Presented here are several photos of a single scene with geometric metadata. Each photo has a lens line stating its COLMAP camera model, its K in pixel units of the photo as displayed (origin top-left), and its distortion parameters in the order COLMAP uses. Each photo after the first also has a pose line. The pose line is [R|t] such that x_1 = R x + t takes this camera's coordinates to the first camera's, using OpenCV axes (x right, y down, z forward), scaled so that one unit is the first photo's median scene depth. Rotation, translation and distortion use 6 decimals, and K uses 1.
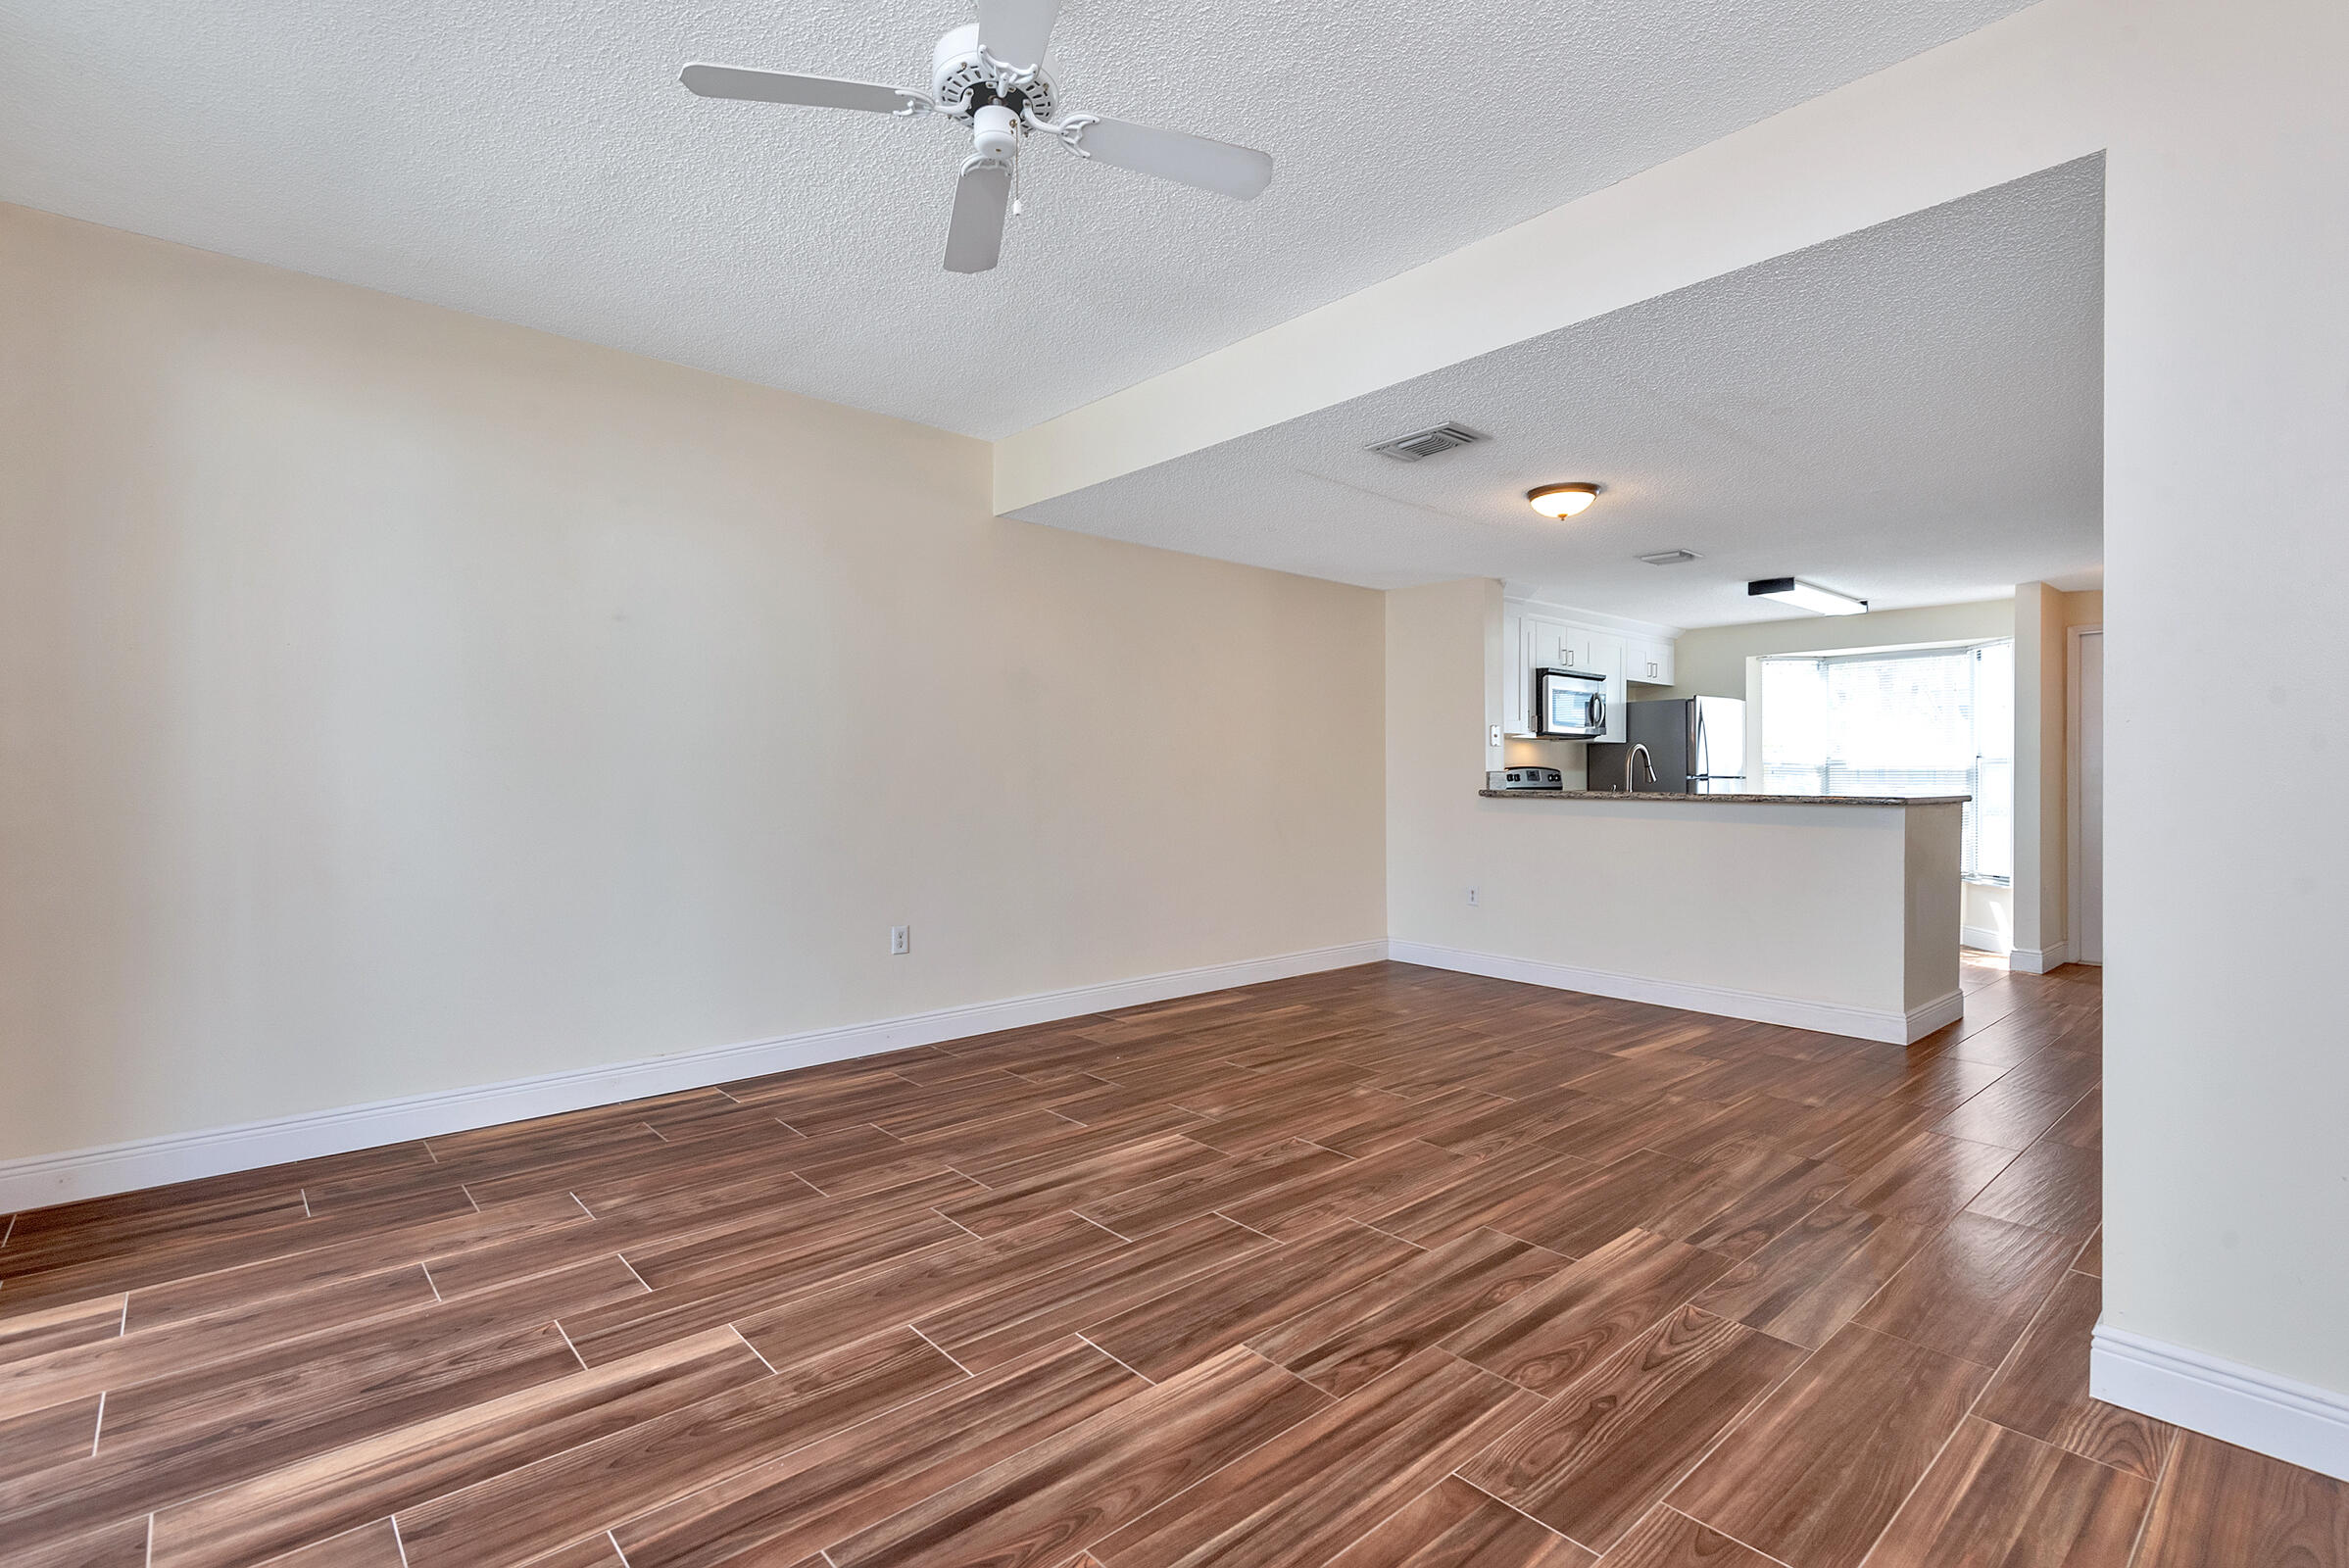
lens RADIAL K [[1076.9, 0, 1174.5], [0, 1076.9, 784.0], [0, 0, 1]] dist [-0.001360, -0.000315]
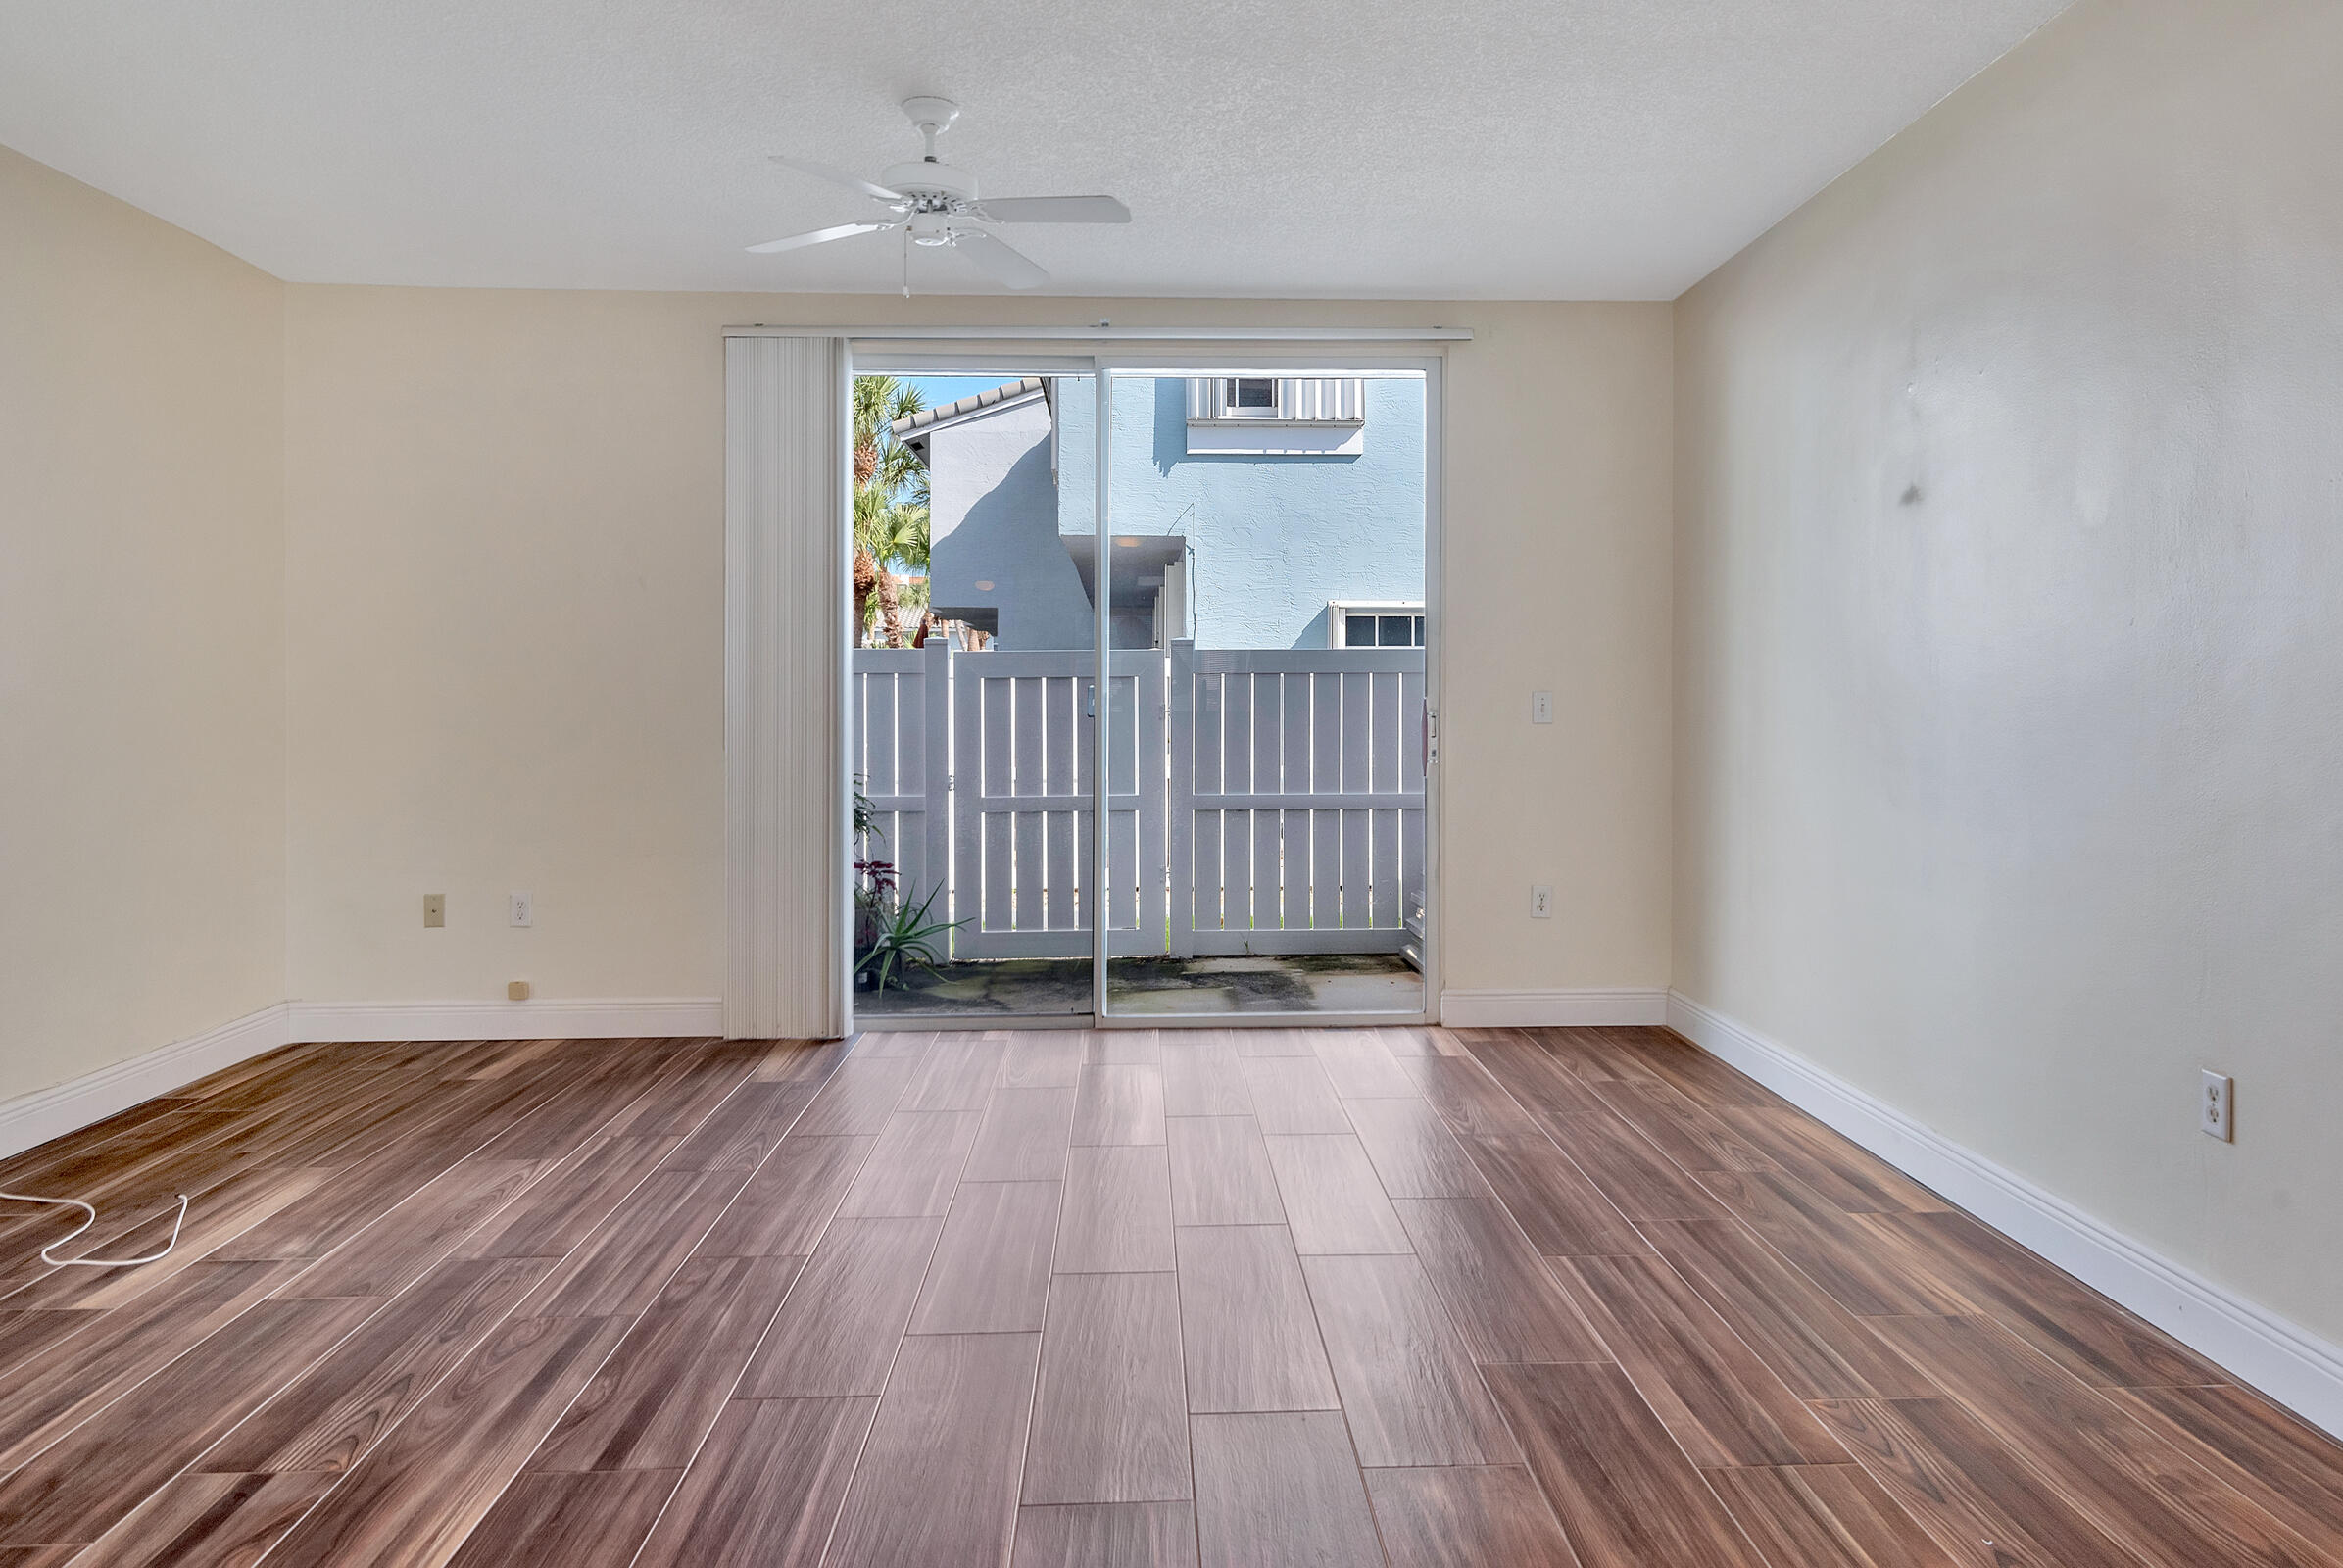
lens RADIAL K [[1474.2, 0, 1176.8], [0, 1474.2, 703.8], [0, 0, 1]] dist [0.025060, -0.020943]
pose [[-0.629499, 0.006719, -0.776972, 0.753070], [-0.006262, 0.999886, 0.013721, -0.030363], [0.776976, 0.013503, -0.629385, 1.720143]]
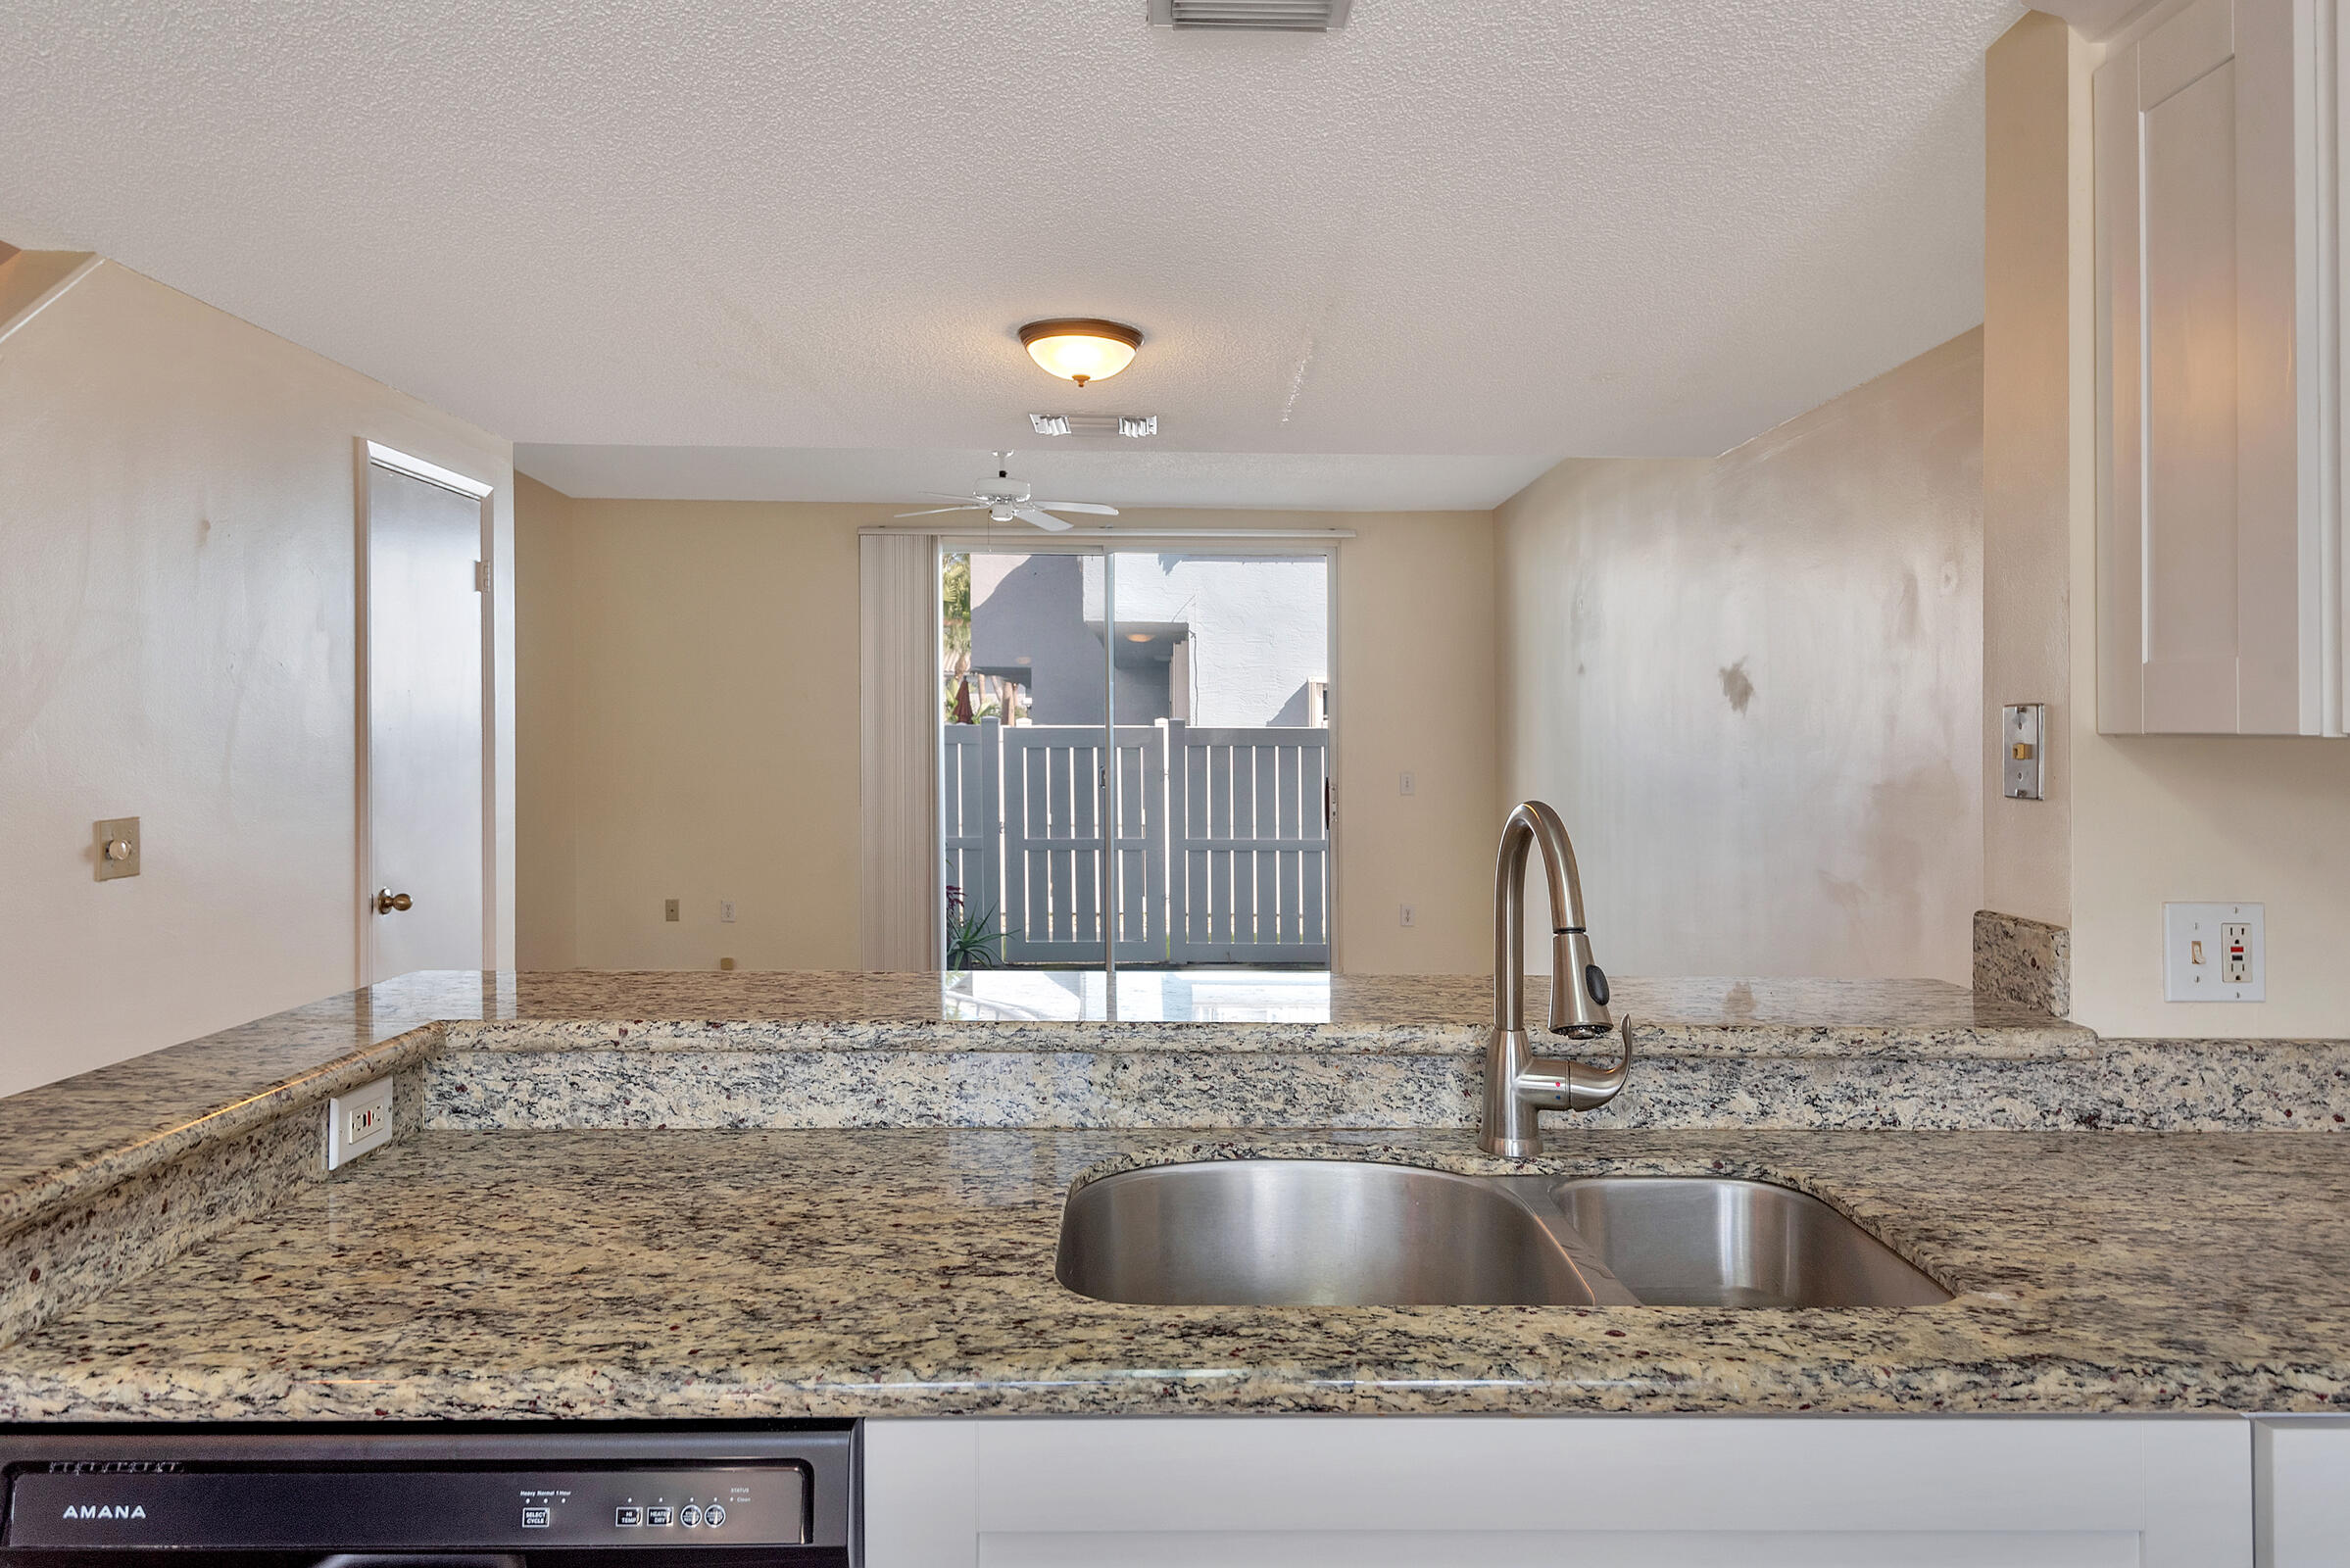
lens RADIAL K [[1478.6, 0, 1180.3], [0, 1478.6, 703.5], [0, 0, 1]] dist [0.025060, -0.020943]
pose [[-0.642209, -0.021149, -0.766238, 1.421092], [-0.015254, 0.999774, -0.014810, -0.107786], [0.766378, 0.002177, -0.642387, 2.377929]]
